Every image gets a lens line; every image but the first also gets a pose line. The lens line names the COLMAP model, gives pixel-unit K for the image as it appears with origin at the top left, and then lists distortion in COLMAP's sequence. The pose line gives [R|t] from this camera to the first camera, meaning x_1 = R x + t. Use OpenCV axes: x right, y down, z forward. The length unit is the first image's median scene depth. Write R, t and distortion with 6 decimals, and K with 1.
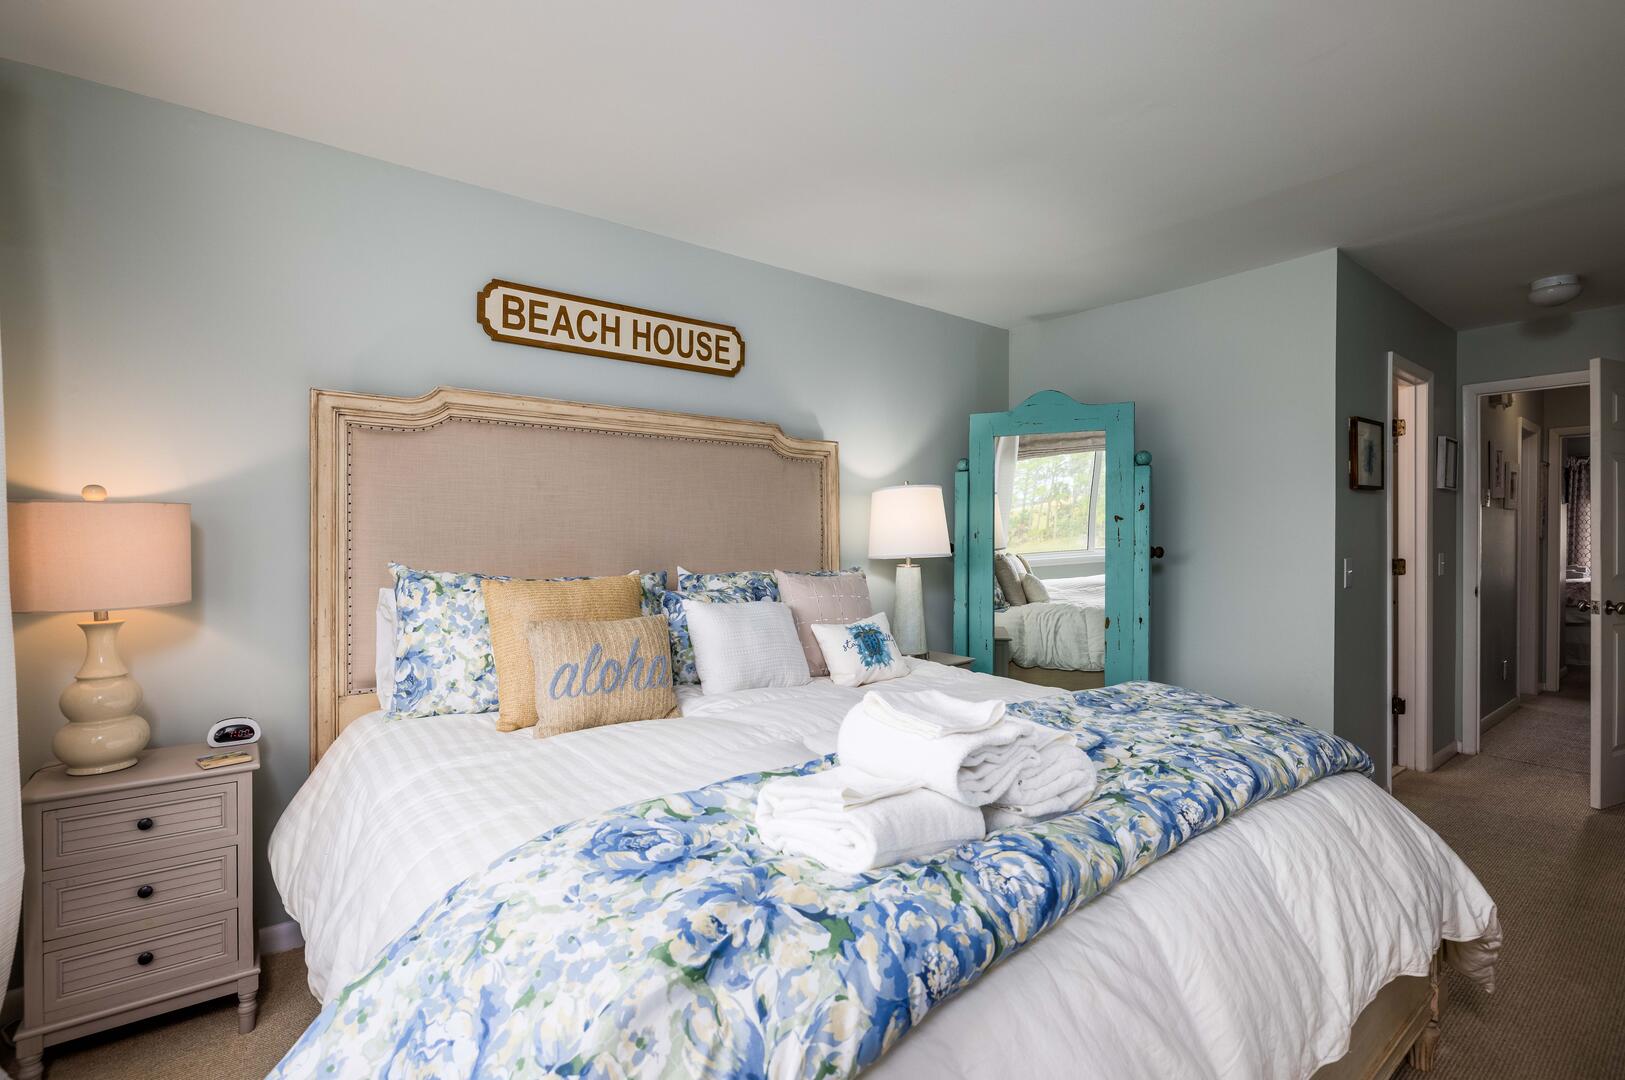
lens RADIAL K [[755.3, 0, 821.0], [0, 755.3, 530.4], [0, 0, 1]] dist [-0.001509, -0.000475]
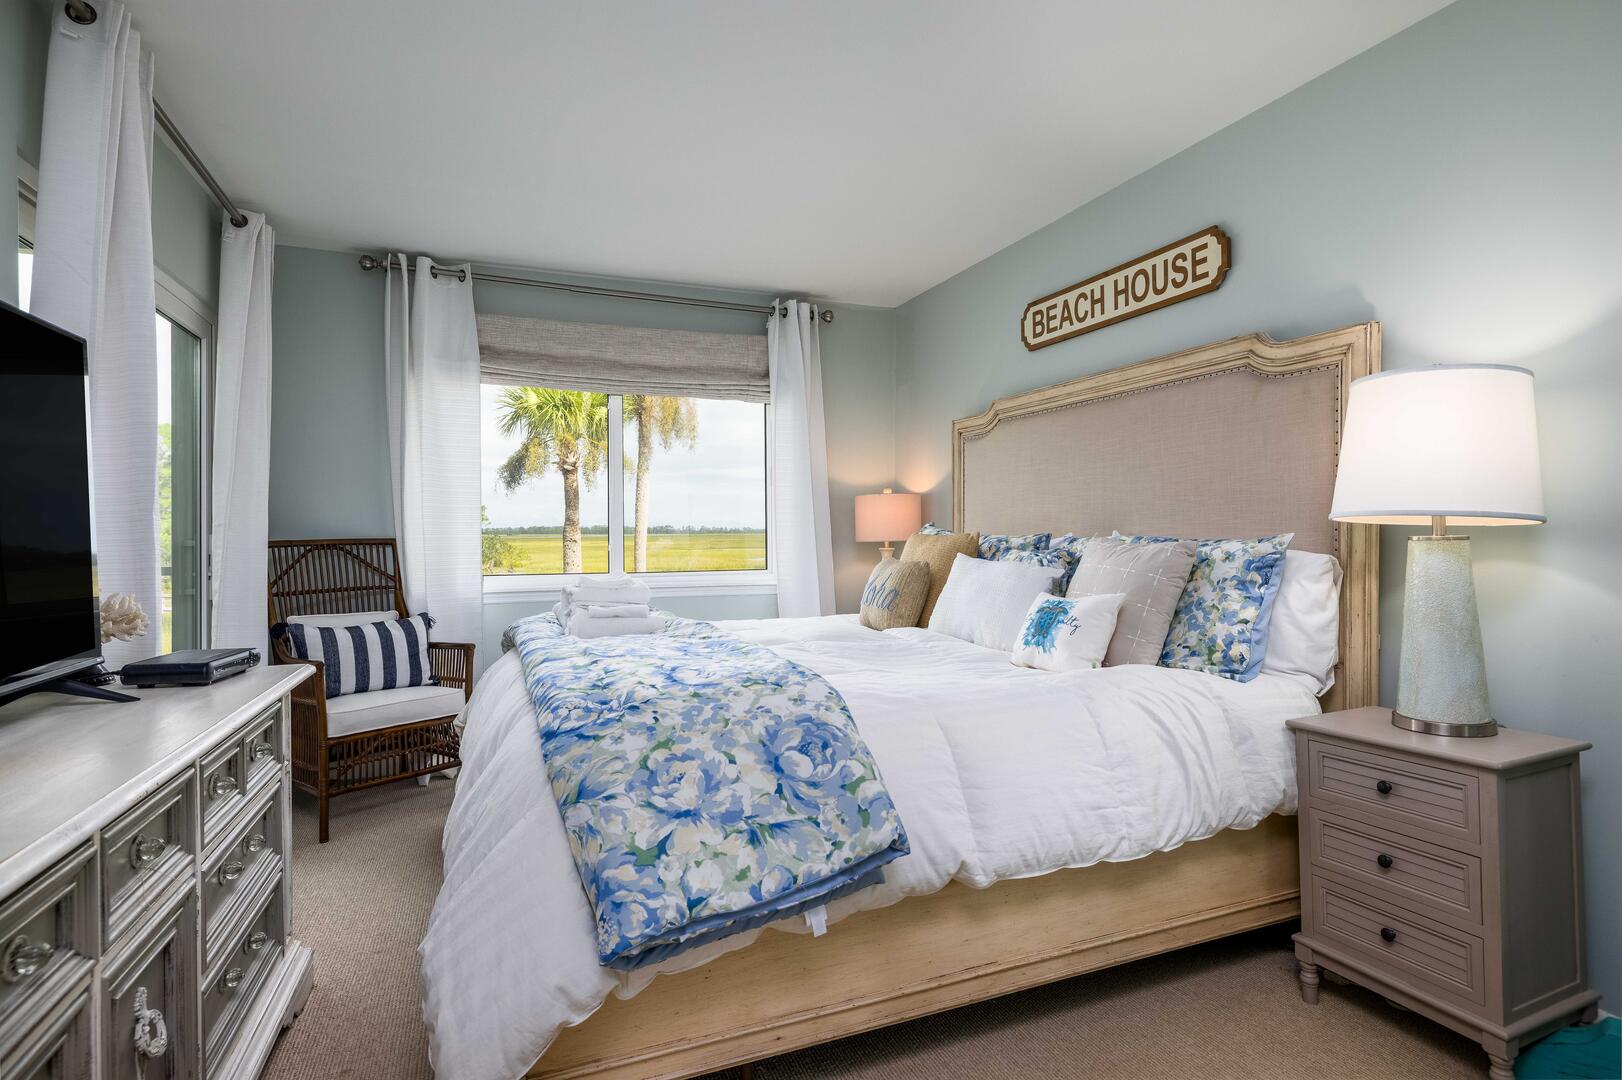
lens RADIAL K [[818.9, 0, 811.0], [0, 818.9, 540.0], [0, 0, 1]] dist [-0.001271, 0.000686]
pose [[-0.286919, 0.008347, -0.957919, 0.899144], [0.009698, 0.999936, 0.005808, 0.050077], [0.957906, -0.007623, -0.286981, 0.930909]]
